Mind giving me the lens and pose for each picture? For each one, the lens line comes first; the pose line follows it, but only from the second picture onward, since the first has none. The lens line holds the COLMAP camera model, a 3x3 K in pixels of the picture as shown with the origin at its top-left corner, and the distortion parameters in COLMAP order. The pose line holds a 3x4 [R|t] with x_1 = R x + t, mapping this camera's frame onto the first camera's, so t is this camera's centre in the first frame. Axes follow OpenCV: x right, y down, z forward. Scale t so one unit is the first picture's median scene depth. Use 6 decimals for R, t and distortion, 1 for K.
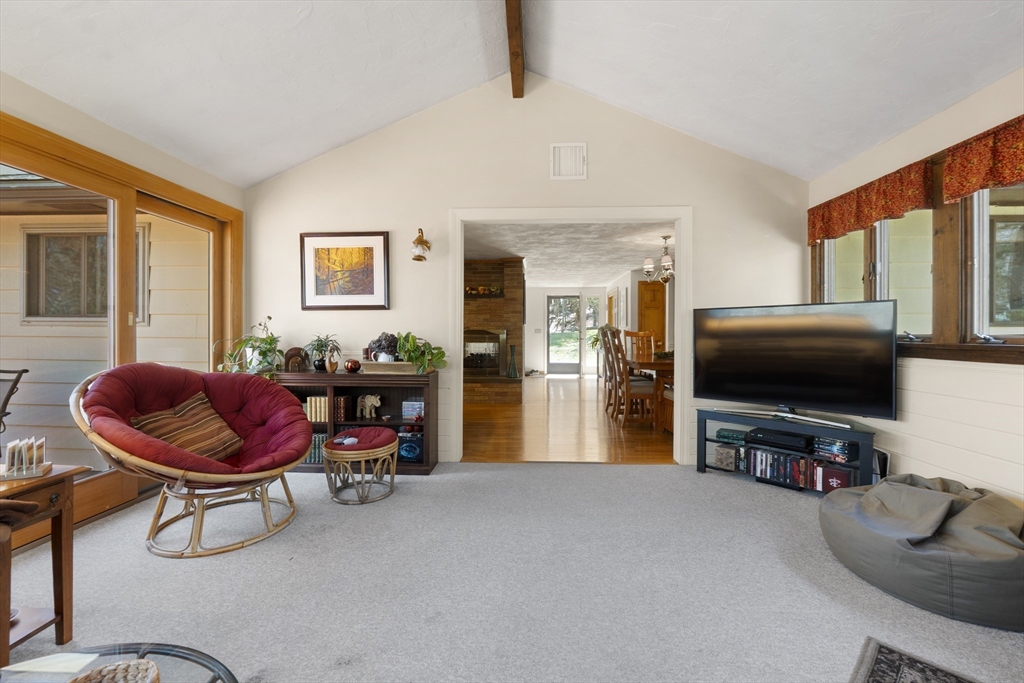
lens RADIAL K [[460.5, 0, 512.0], [0, 460.5, 341.5], [0, 0, 1]] dist [0.000103, -0.000002]
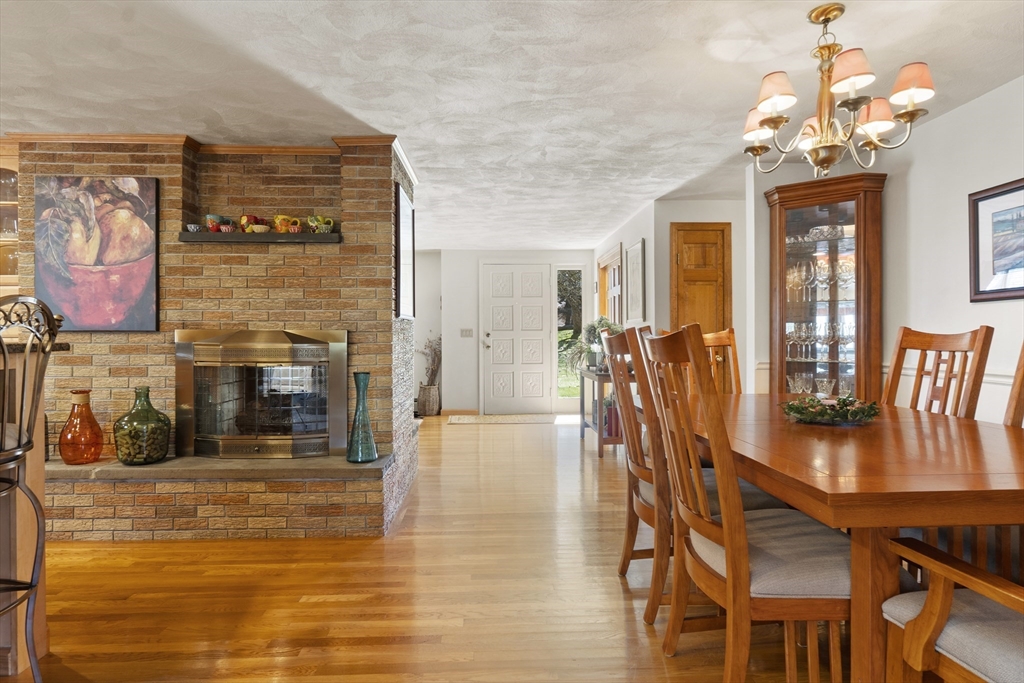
lens RADIAL K [[566.1, 0, 512.0], [0, 566.1, 341.5], [0, 0, 1]] dist [0.000540, 0.000233]
pose [[0.996679, -0.005395, 0.081252, 0.082541], [0.005736, 0.999976, -0.003963, -0.013480], [-0.081228, 0.004416, 0.996686, 0.529735]]
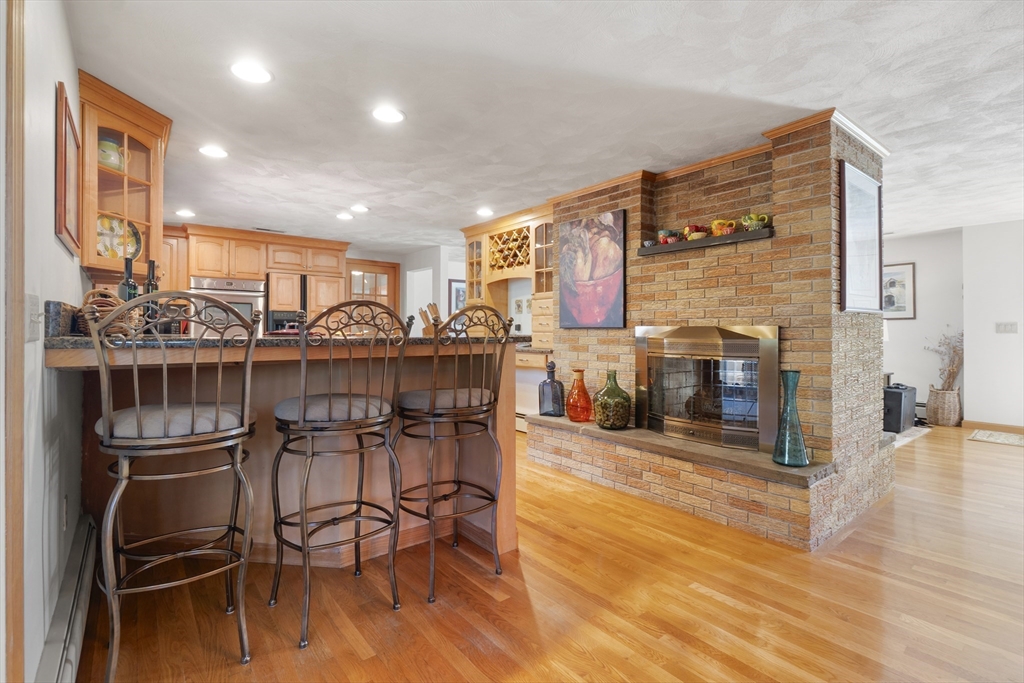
lens RADIAL K [[477.6, 0, 514.5], [0, 477.6, 331.7], [0, 0, 1]] dist [-0.003460, -0.000500]
pose [[0.662380, -0.001652, -0.749166, 0.130414], [-0.008730, 0.999913, -0.009923, -0.015113], [0.749117, 0.013113, 0.662308, 0.592654]]
